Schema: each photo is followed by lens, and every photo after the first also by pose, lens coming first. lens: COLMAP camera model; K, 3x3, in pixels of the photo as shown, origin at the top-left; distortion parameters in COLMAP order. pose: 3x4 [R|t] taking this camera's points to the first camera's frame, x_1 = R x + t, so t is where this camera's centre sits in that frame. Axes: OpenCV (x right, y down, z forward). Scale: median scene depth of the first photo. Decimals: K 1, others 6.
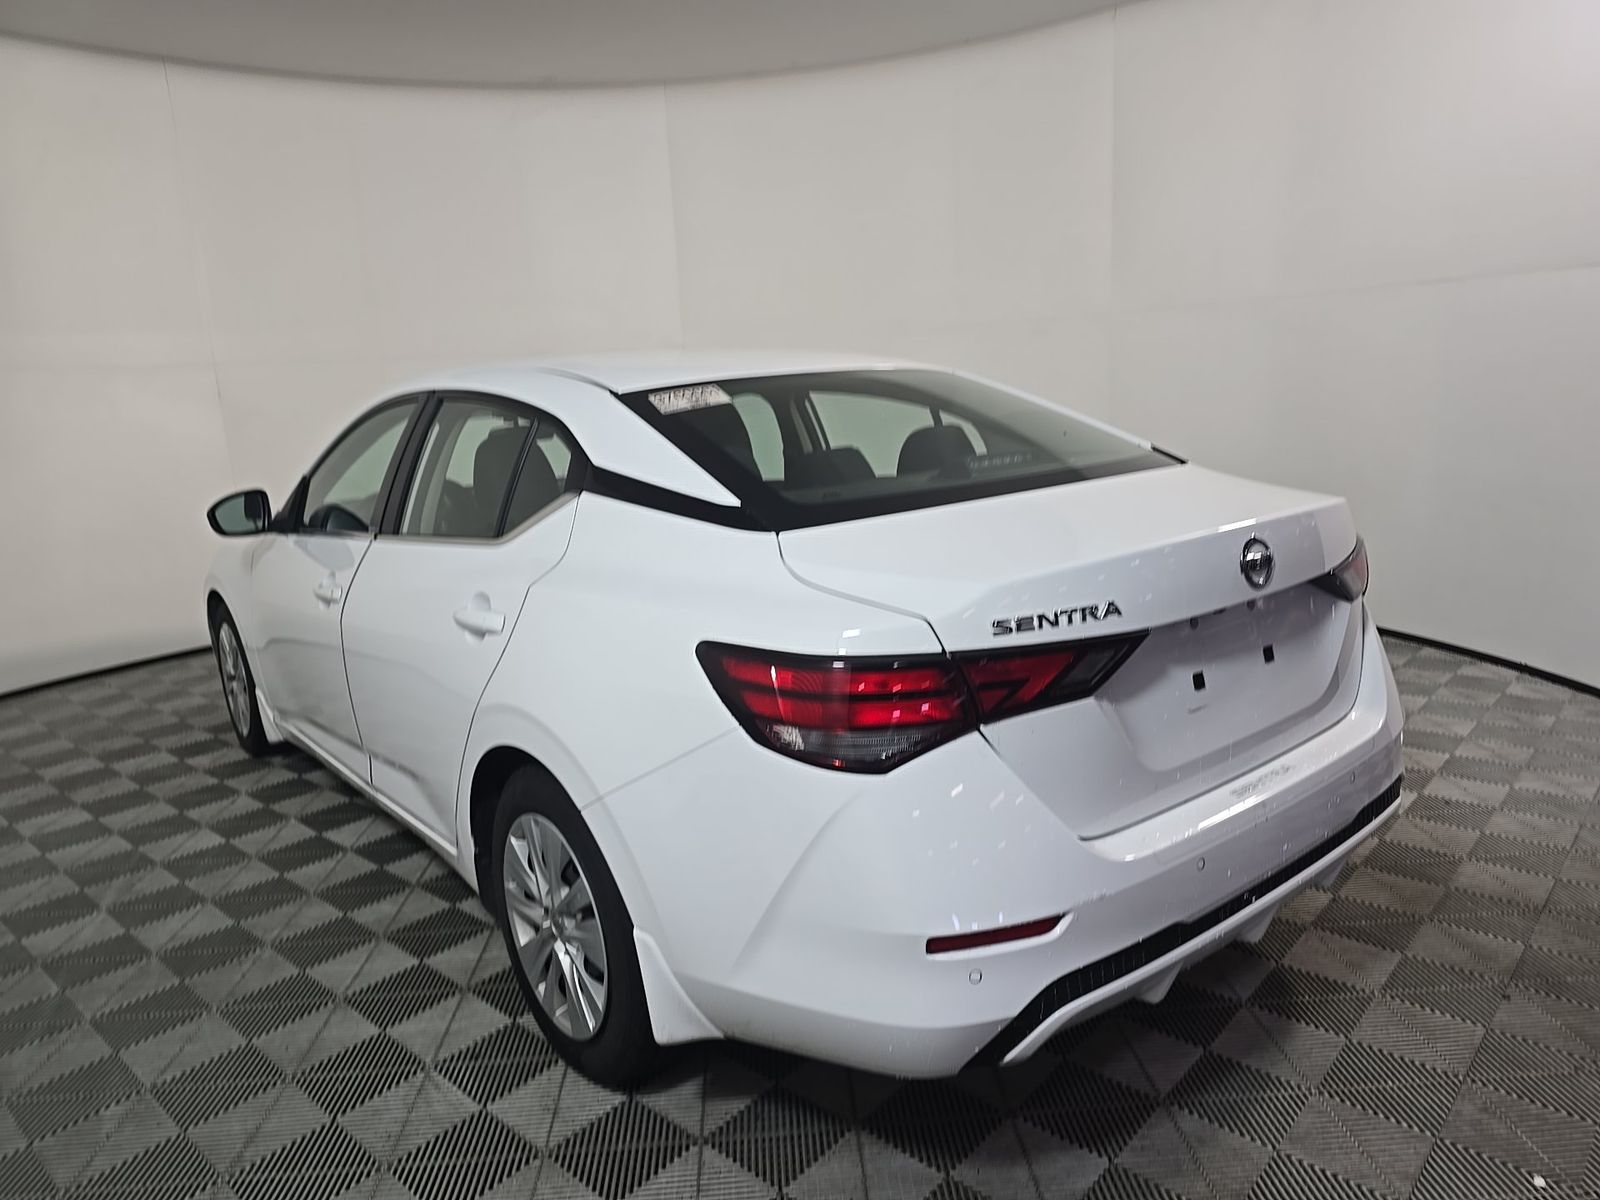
lens RADIAL K [[1070.1, 0, 800.0], [0, 1070.1, 600.0], [0, 0, 1]] dist [0.047268, 0.000093]
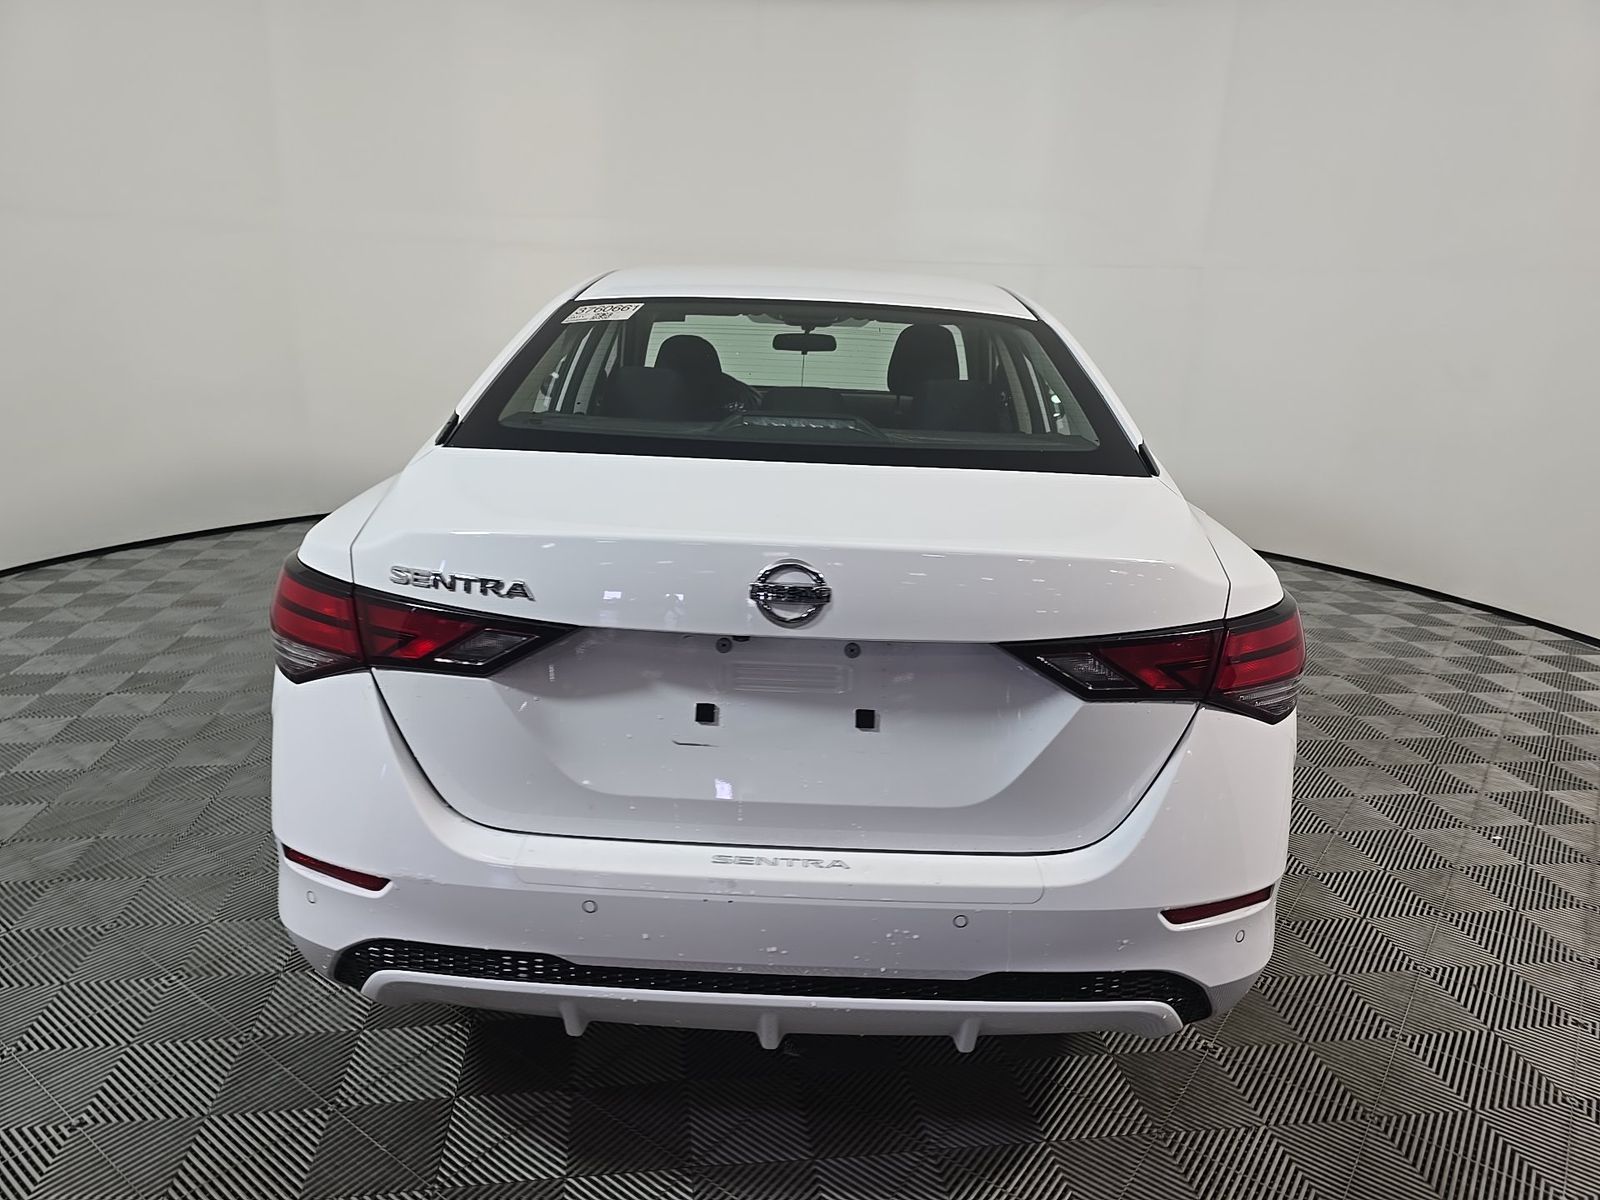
lens RADIAL K [[1070.1, 0, 800.0], [0, 1070.1, 600.0], [0, 0, 1]] dist [0.047268, 0.000093]
pose [[0.763251, 0.253285, -0.594386, 1.001550], [-0.204192, 0.967367, 0.150020, -0.164912], [0.612988, 0.006866, 0.790063, 0.444136]]
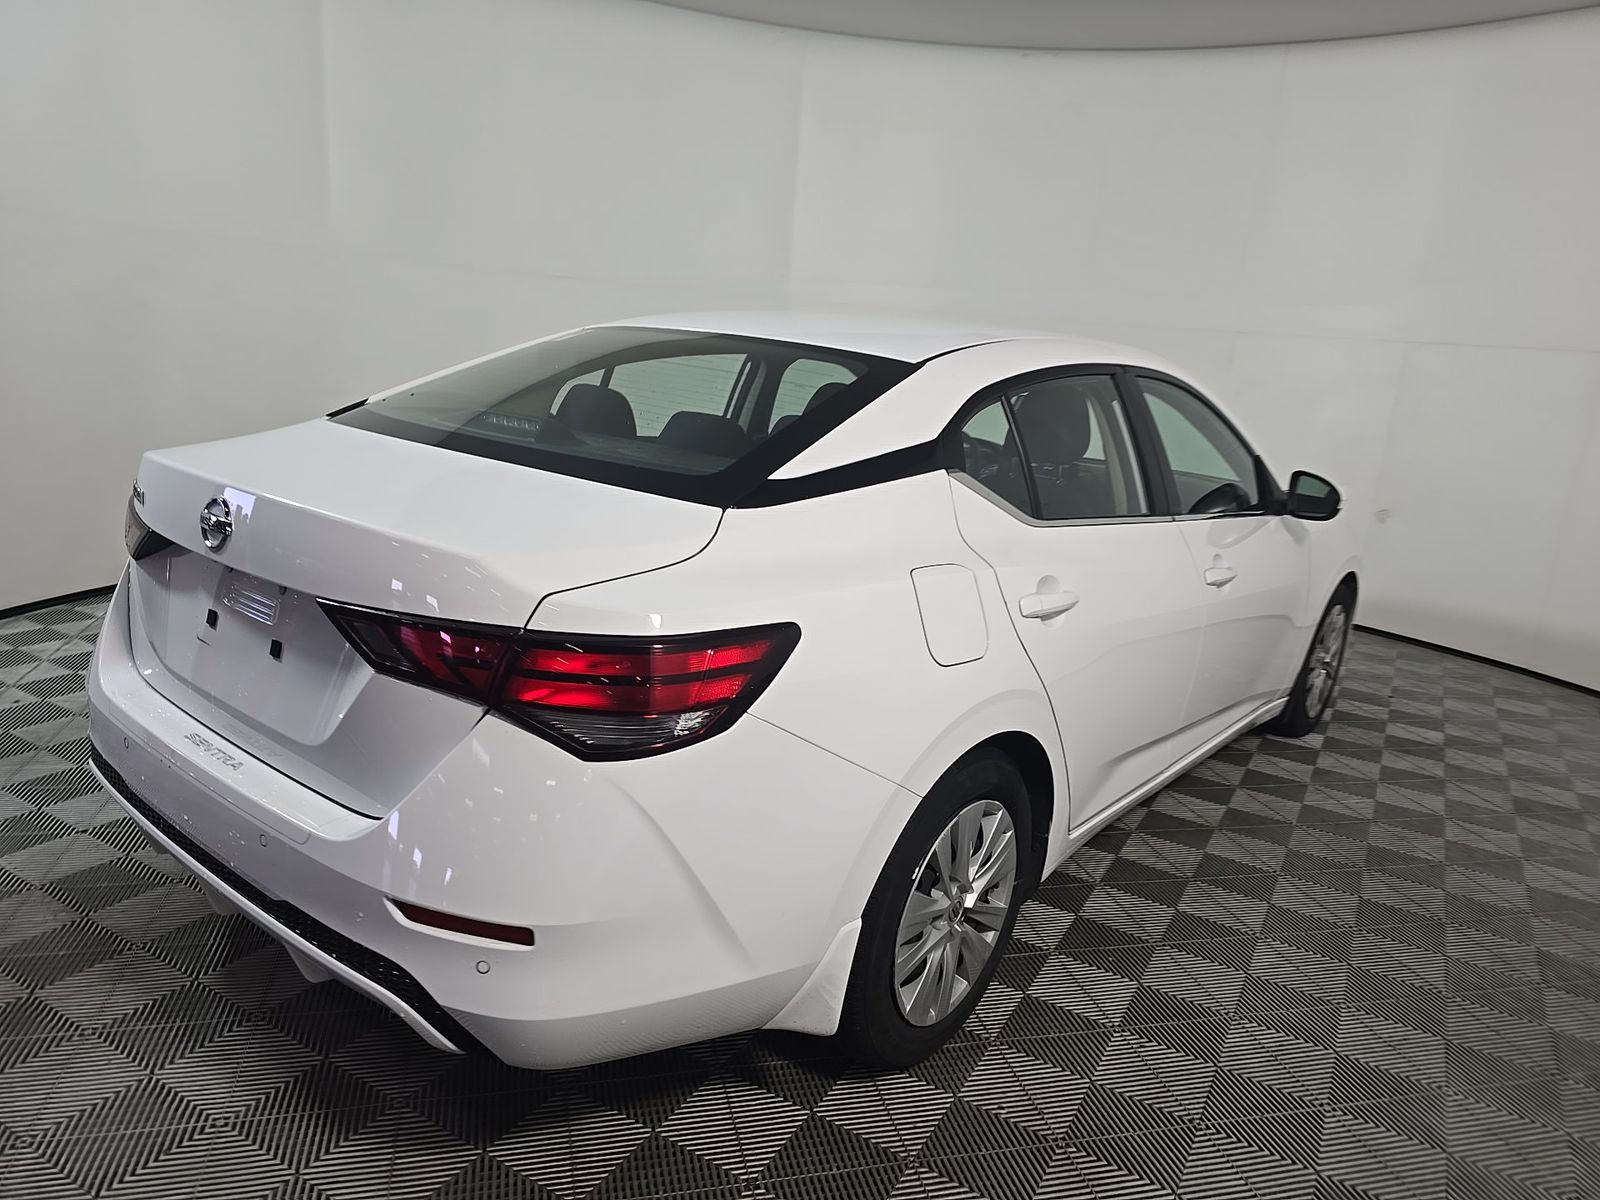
lens RADIAL K [[1070.1, 0, 800.0], [0, 1070.1, 600.0], [0, 0, 1]] dist [0.047268, 0.000093]
pose [[0.177083, 0.294668, -0.939049, 1.616889], [-0.277290, 0.930414, 0.239668, -0.389142], [0.944326, 0.217947, 0.246469, 1.426442]]
